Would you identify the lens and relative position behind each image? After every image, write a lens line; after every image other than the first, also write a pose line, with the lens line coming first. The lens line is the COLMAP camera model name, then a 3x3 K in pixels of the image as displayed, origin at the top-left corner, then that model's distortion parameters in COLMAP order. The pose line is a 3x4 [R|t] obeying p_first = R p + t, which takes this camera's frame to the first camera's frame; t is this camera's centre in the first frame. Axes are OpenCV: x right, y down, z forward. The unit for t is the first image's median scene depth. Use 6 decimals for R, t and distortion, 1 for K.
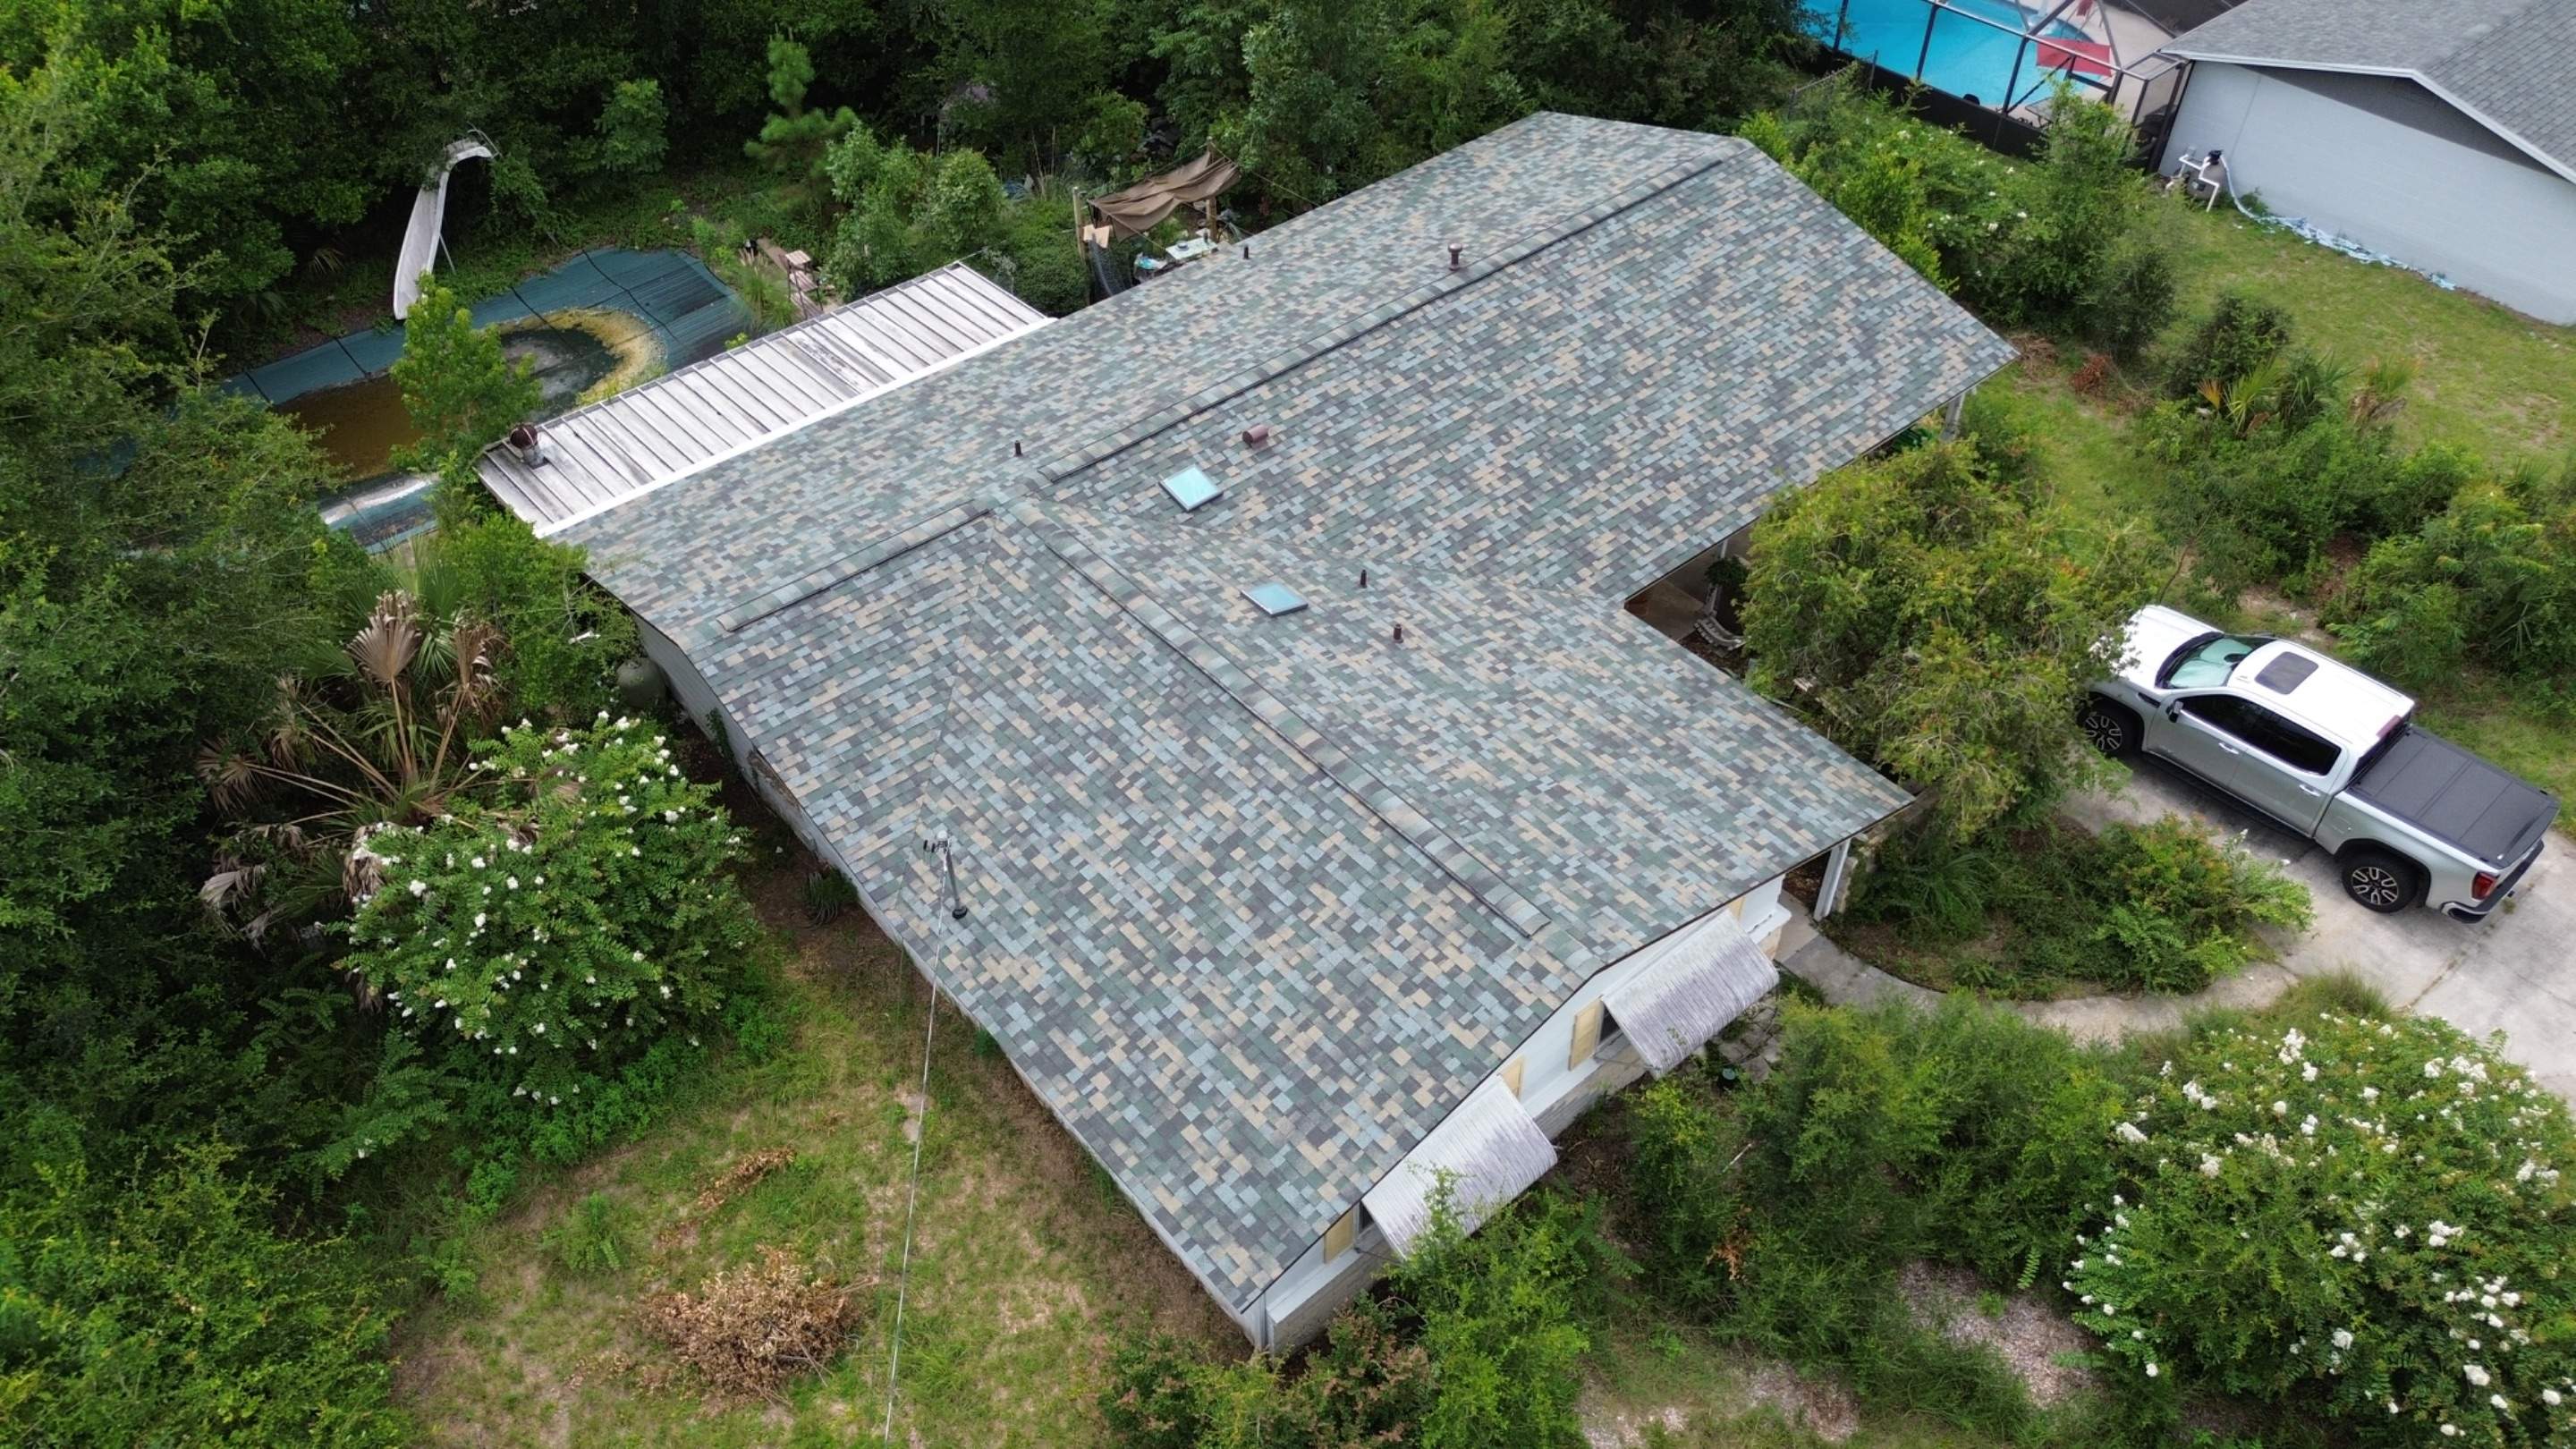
lens RADIAL K [[1818.8, 0, 1295.7], [0, 1818.8, 719.5], [0, 0, 1]] dist [0.176603, -0.502118]
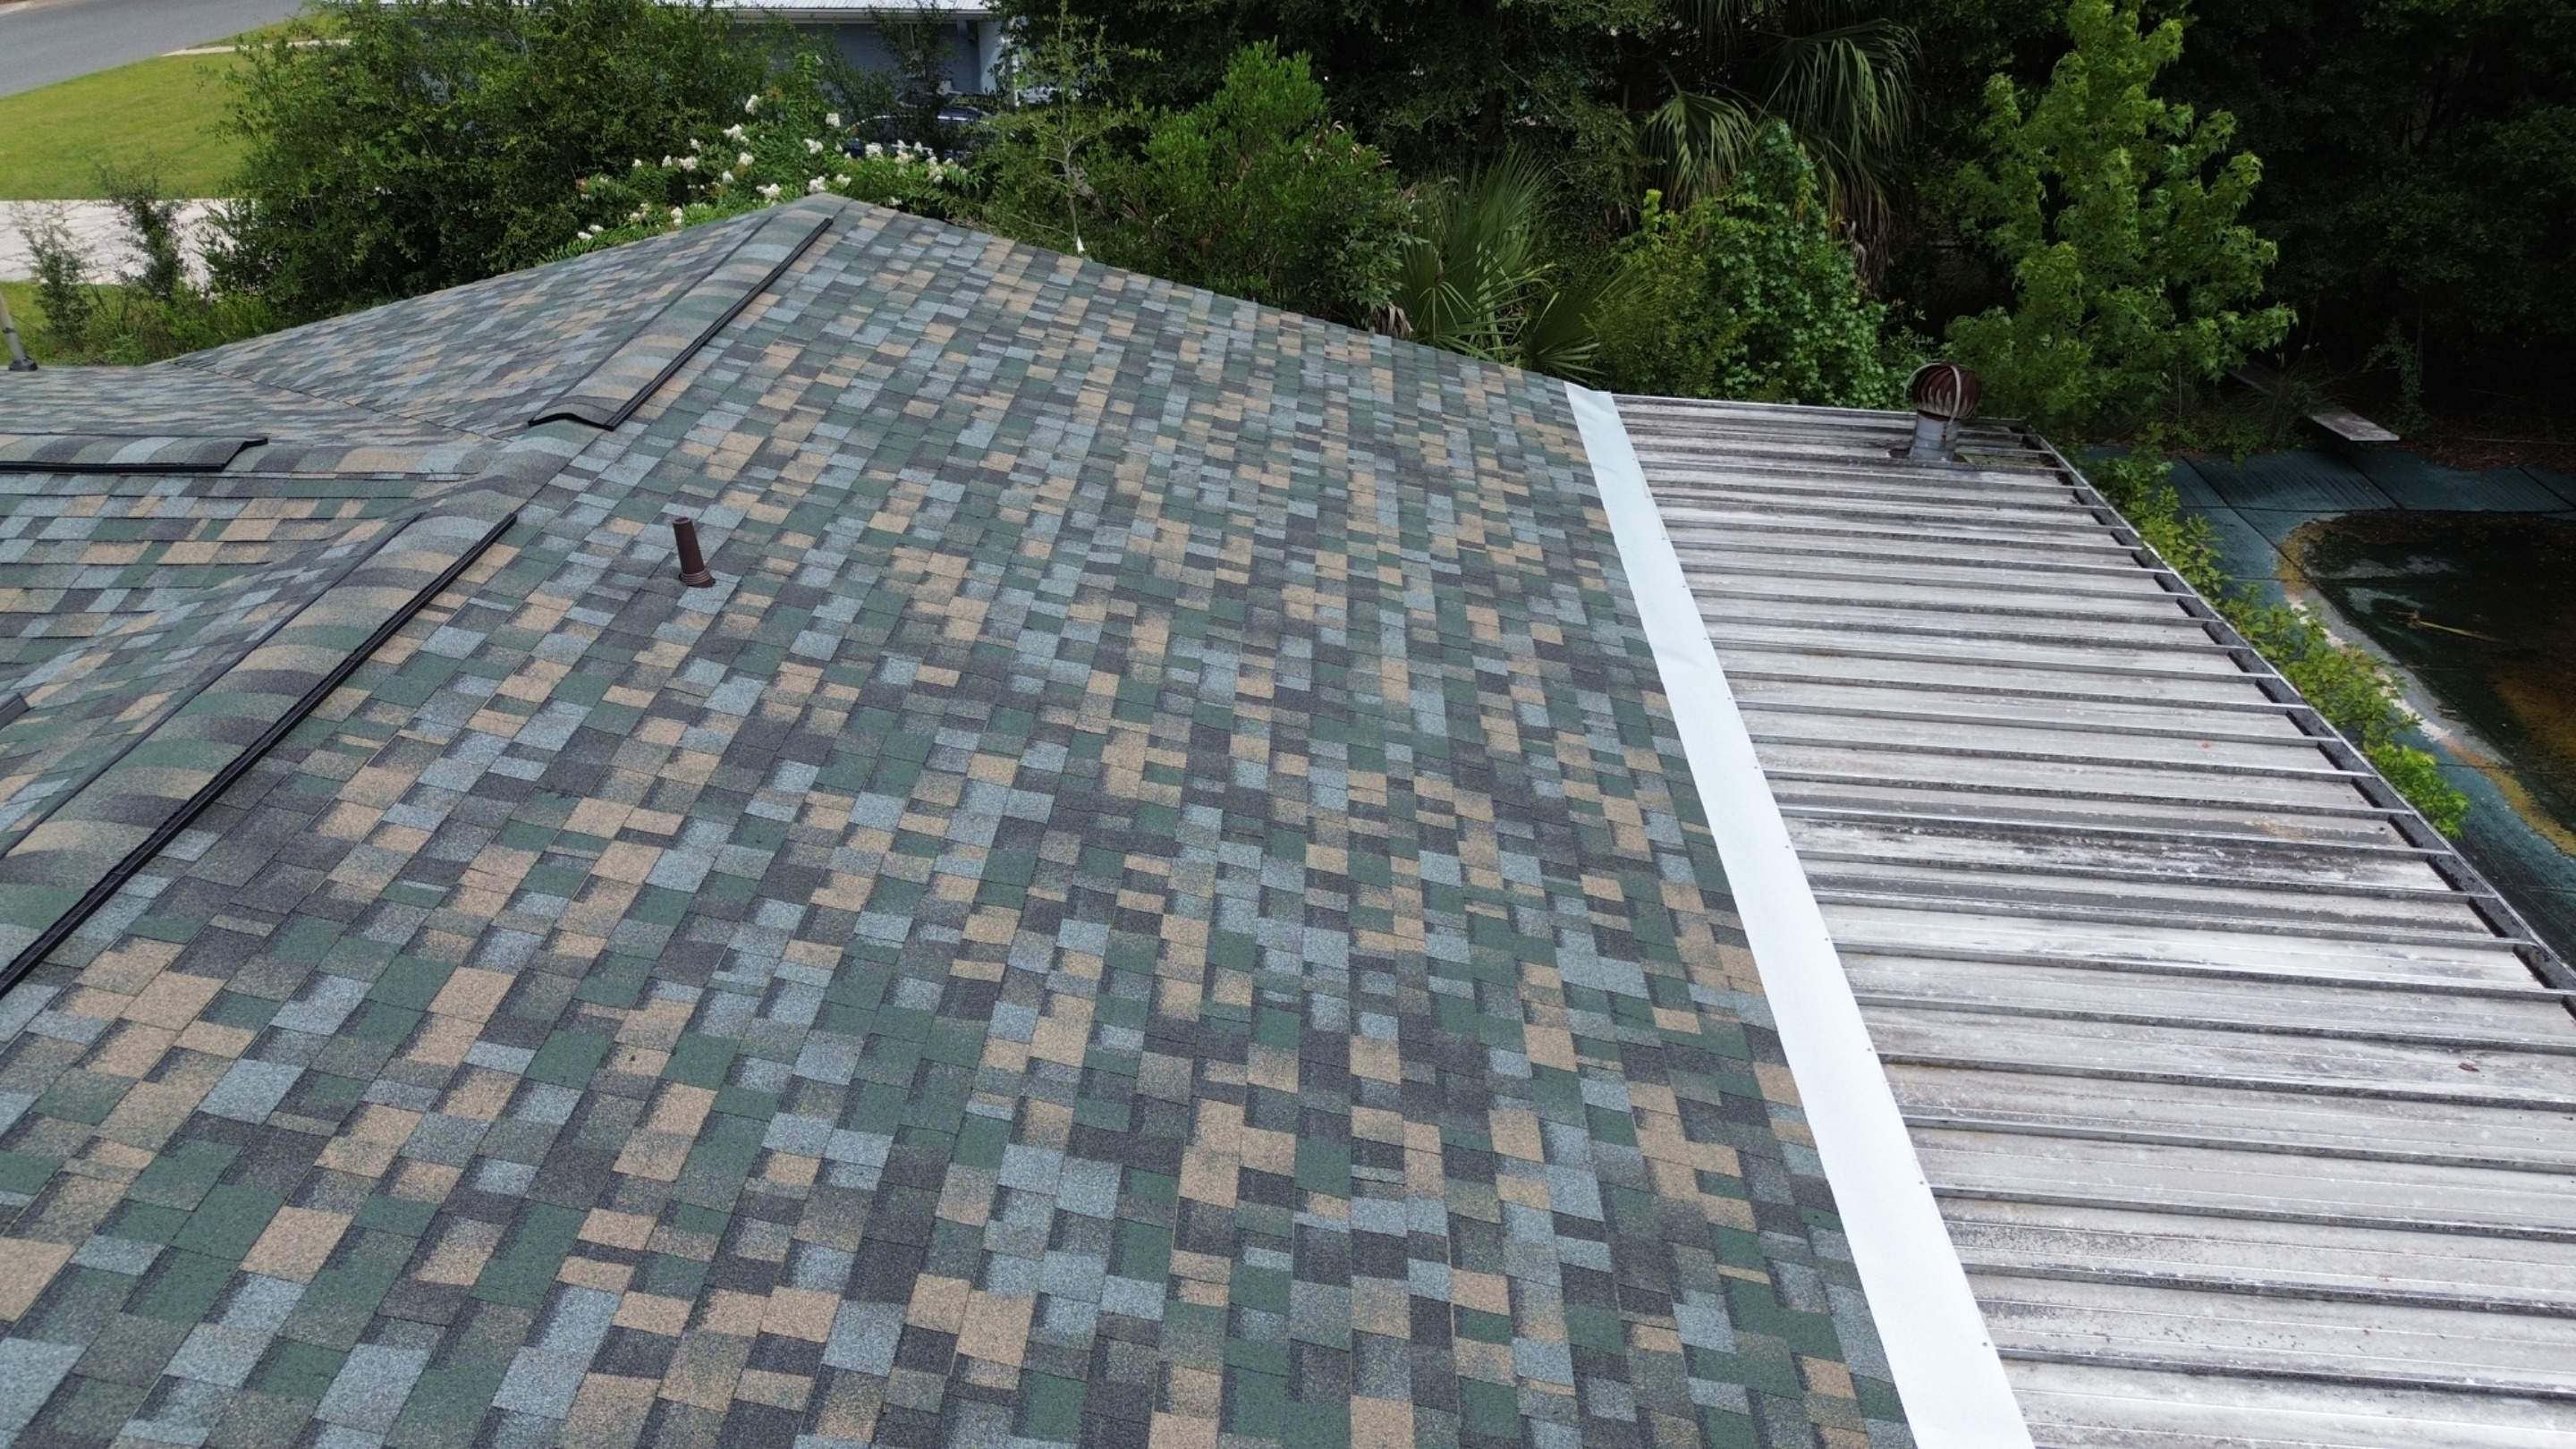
lens RADIAL K [[1833.3, 0, 1297.2], [0, 1833.3, 720.8], [0, 0, 1]] dist [0.068295, -0.070576]
pose [[-0.667974, 0.357198, -0.652856, -0.026054], [-0.509153, 0.420454, 0.750987, -0.377120], [0.542747, 0.834043, -0.098983, 1.074579]]
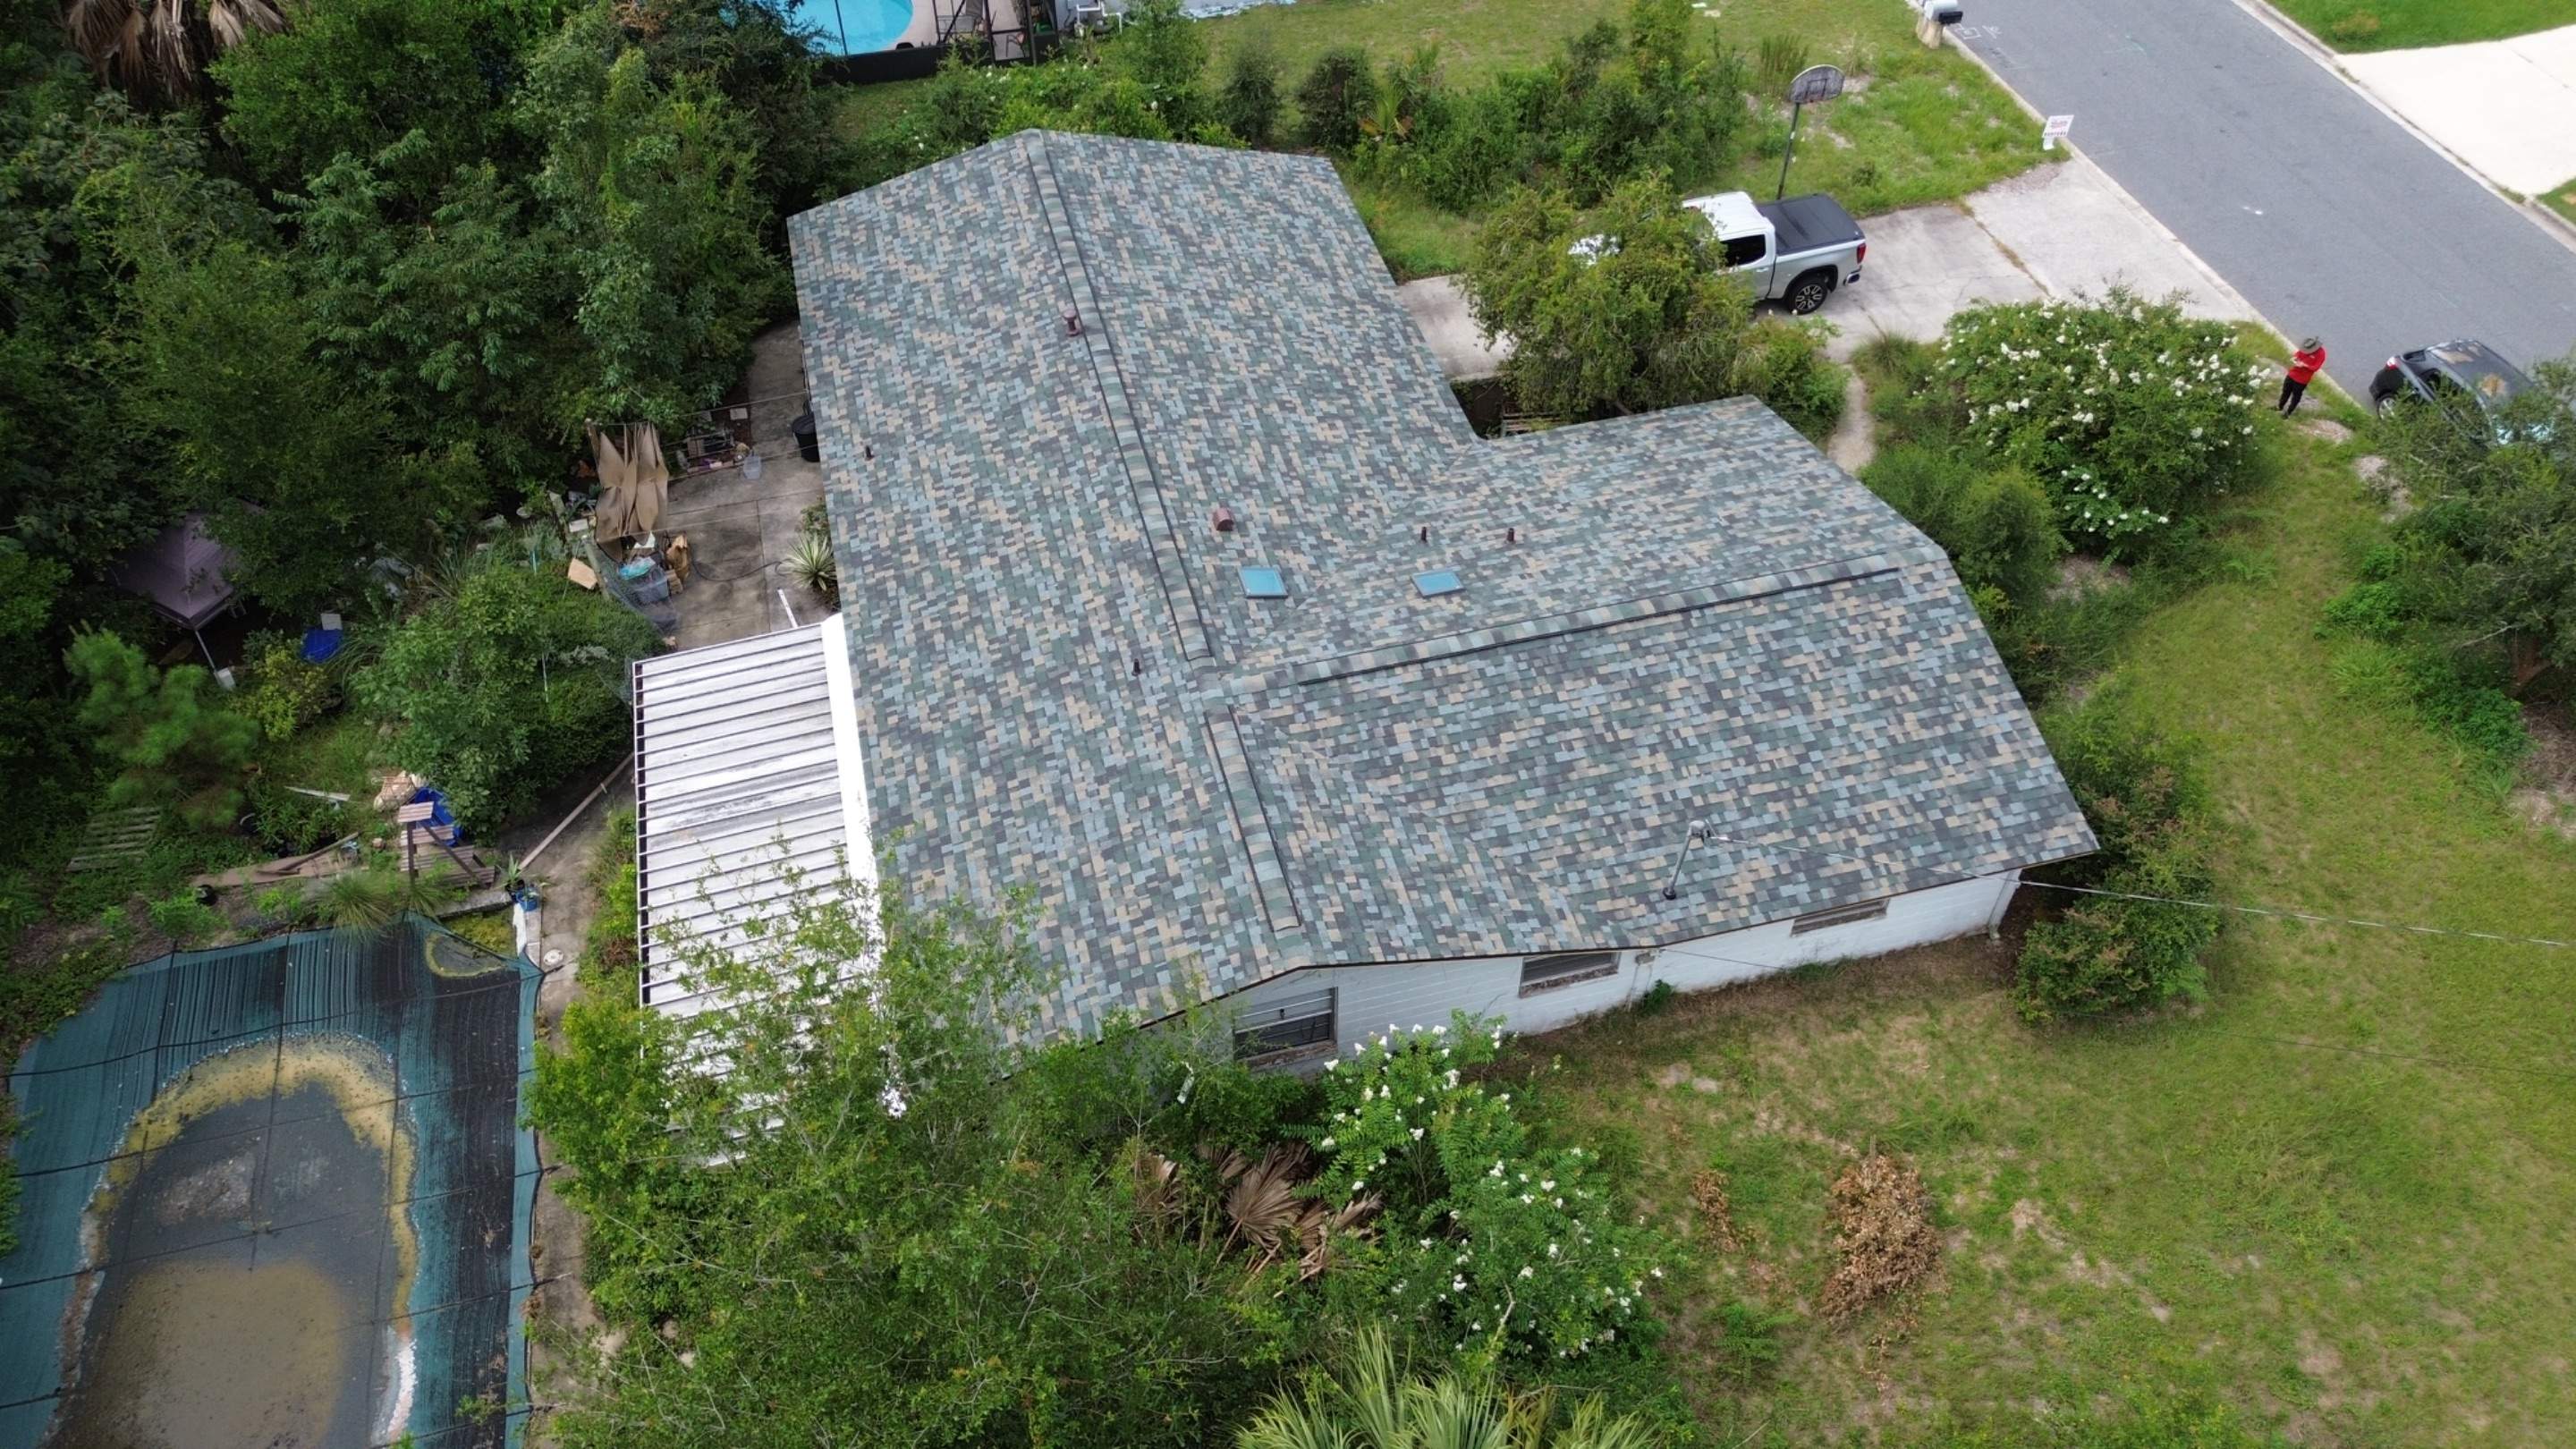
lens RADIAL K [[1818.8, 0, 1295.7], [0, 1818.8, 719.5], [0, 0, 1]] dist [0.176603, -0.502118]
pose [[0.434460, -0.649268, 0.624256, -0.730239], [0.623312, 0.717046, 0.311973, -0.372517], [-0.650175, 0.253567, 0.716224, 0.245548]]
